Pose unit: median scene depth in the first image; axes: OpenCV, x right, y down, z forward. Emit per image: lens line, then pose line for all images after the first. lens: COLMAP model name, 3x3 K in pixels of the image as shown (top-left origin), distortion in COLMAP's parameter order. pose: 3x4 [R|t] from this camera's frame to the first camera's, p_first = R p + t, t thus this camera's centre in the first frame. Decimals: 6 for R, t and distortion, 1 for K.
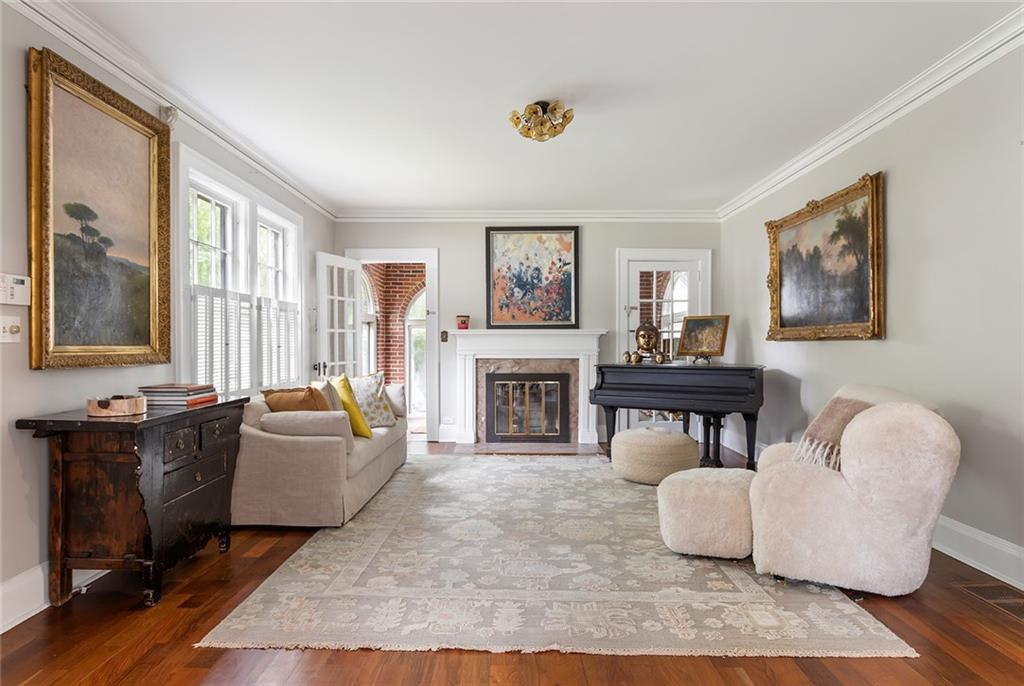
lens RADIAL K [[566.4, 0, 512.0], [0, 566.4, 343.0], [0, 0, 1]] dist [0.000947, 0.001042]
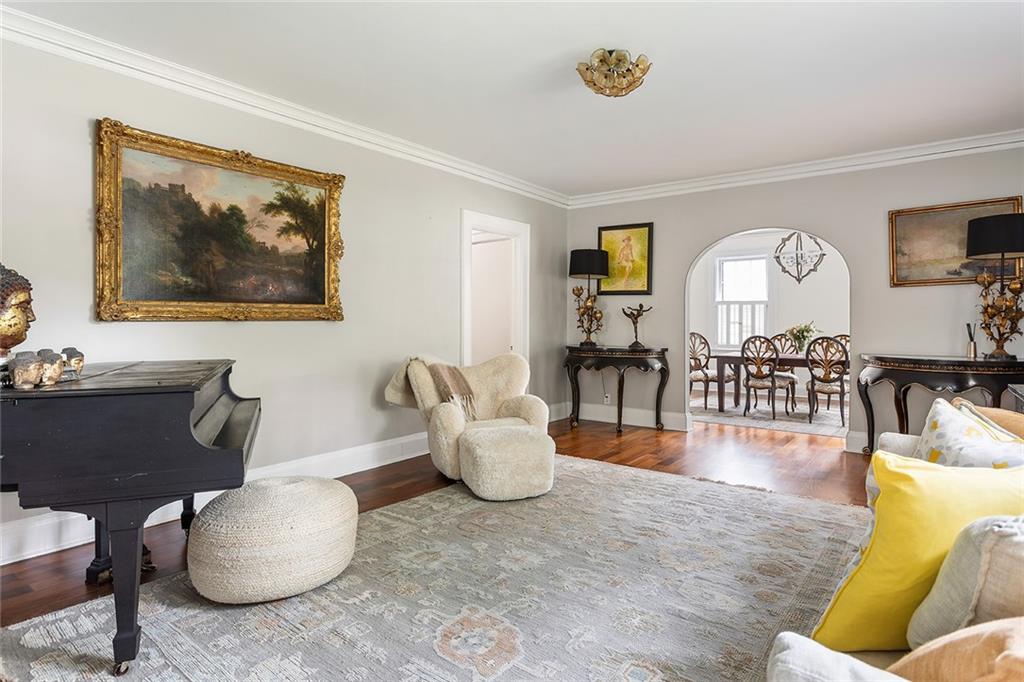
lens RADIAL K [[561.1, 0, 512.5], [0, 561.1, 330.5], [0, 0, 1]] dist [-0.001121, 0.001373]
pose [[-0.801890, -0.006971, 0.597430, -0.249268], [-0.000056, 0.999933, 0.011593, -0.000481], [-0.597471, 0.009262, -0.801837, 1.309944]]
